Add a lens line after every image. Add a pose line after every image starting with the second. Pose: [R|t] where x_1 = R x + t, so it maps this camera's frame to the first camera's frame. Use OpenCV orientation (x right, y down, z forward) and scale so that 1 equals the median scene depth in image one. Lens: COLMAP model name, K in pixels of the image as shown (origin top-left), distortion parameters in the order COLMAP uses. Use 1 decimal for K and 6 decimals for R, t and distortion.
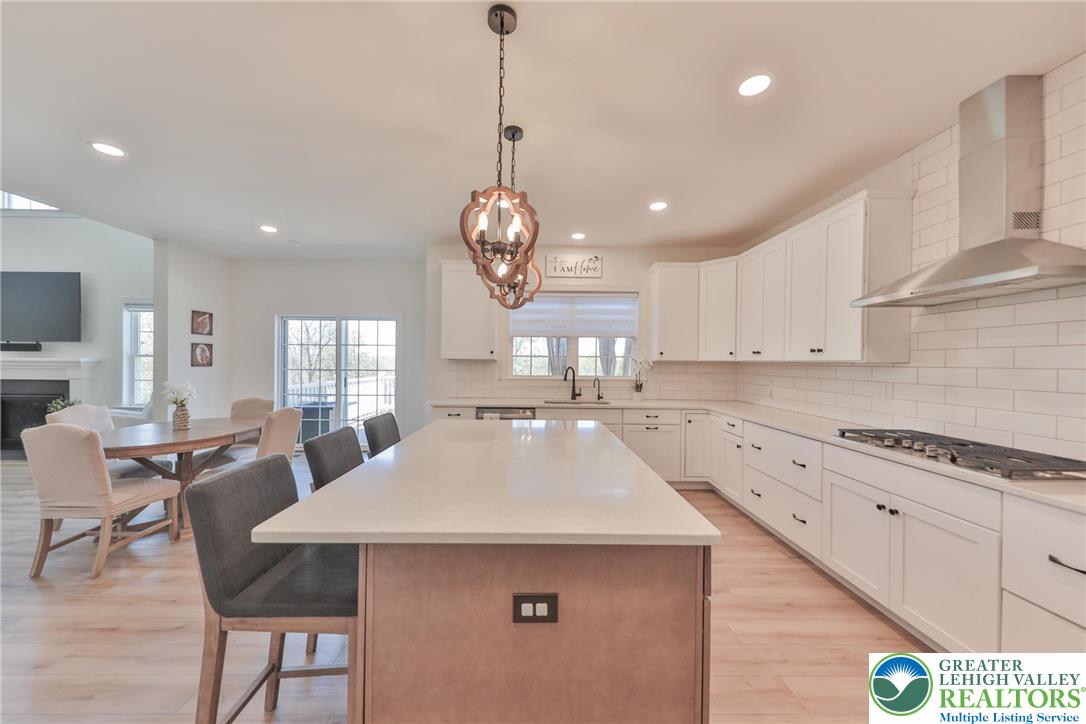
lens RADIAL K [[381.7, 0, 537.6], [0, 381.7, 362.2], [0, 0, 1]] dist [0.012870, -0.000038]
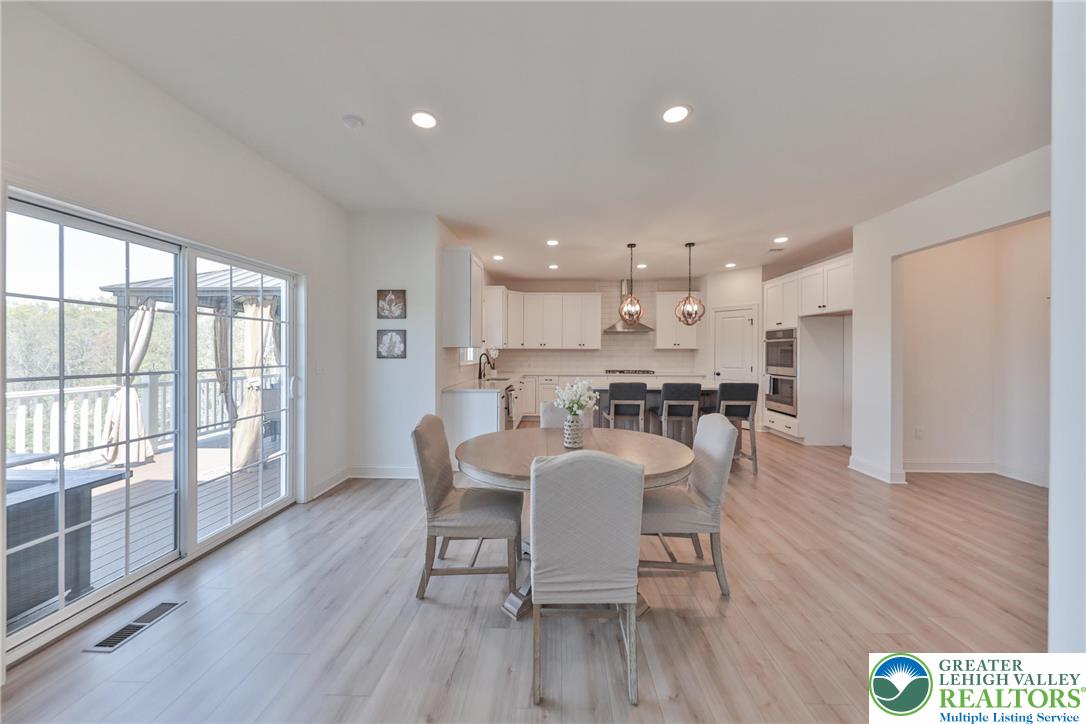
lens RADIAL K [[371.7, 0, 545.5], [0, 371.7, 353.7], [0, 0, 1]] dist [0.015272, 0.000000]
pose [[0.038211, -0.014355, 0.999167, -1.153771], [0.002083, 0.999896, 0.014285, -0.004351], [-0.999268, 0.001535, 0.038237, 0.733556]]
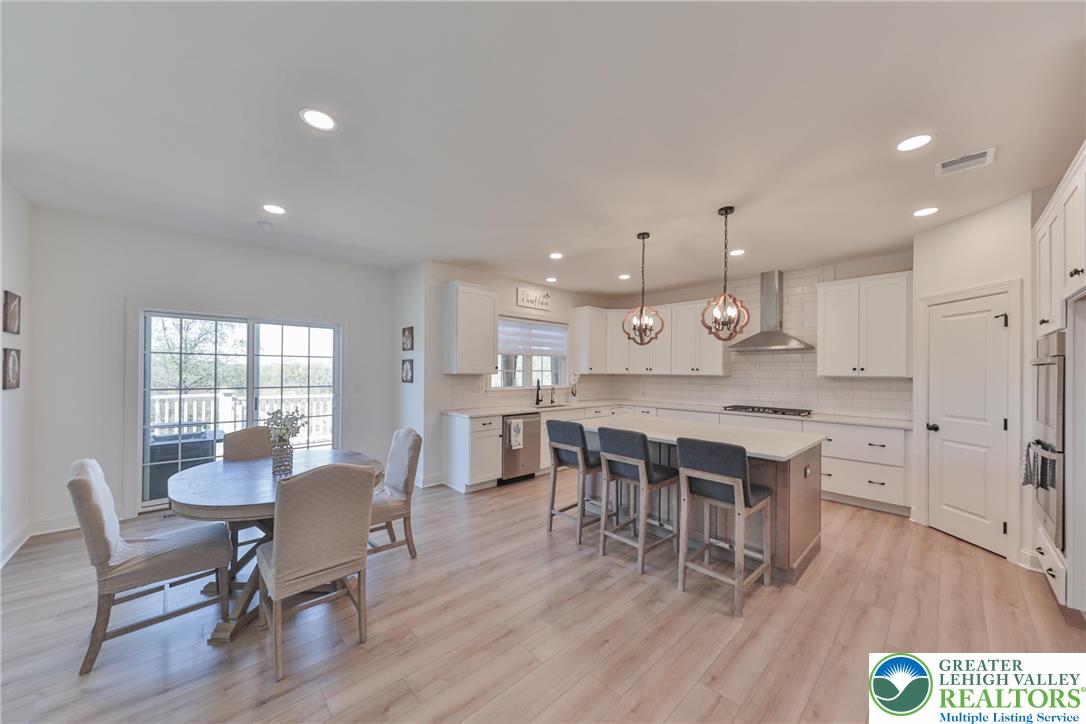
lens RADIAL K [[377.5, 0, 538.1], [0, 377.5, 363.7], [0, 0, 1]] dist [0.011577, -0.000060]
pose [[0.739085, 0.010171, 0.673535, -0.753838], [0.001095, 0.999867, -0.016300, -0.018233], [-0.673611, 0.012785, 0.738975, 0.068175]]
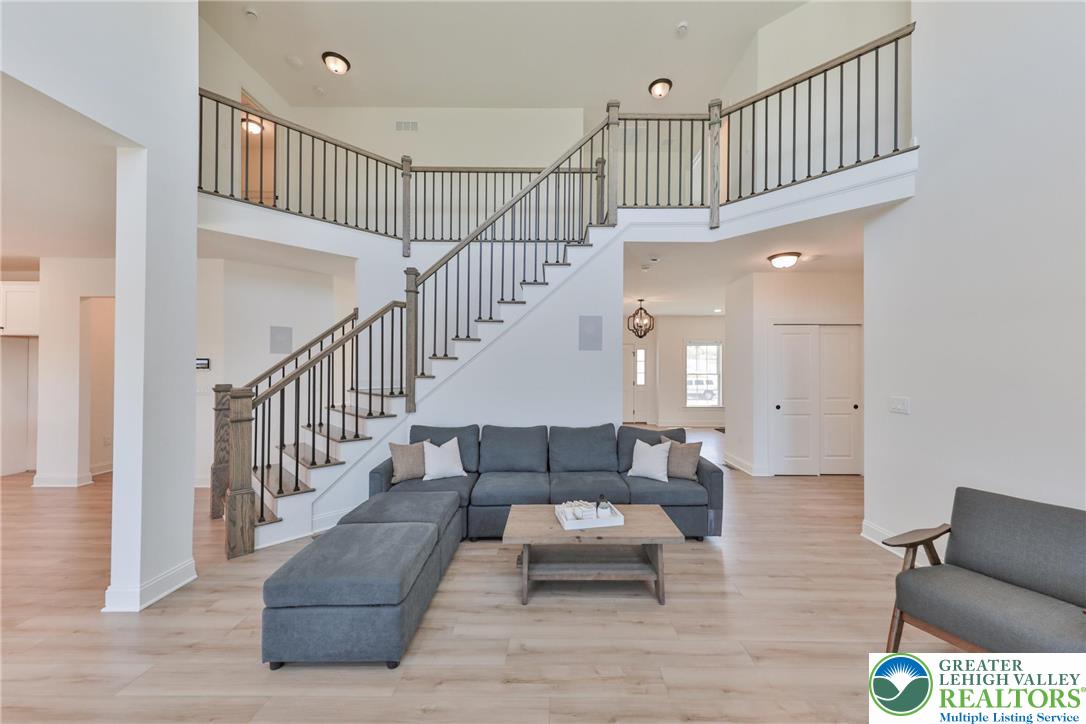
lens RADIAL K [[377.5, 0, 538.1], [0, 377.5, 363.7], [0, 0, 1]] dist [0.011577, -0.000060]
pose [[-0.999803, -0.015670, 0.012158, -1.525032], [-0.015711, 0.999871, -0.003260, -0.043257], [-0.012106, -0.003451, -0.999921, 1.008683]]
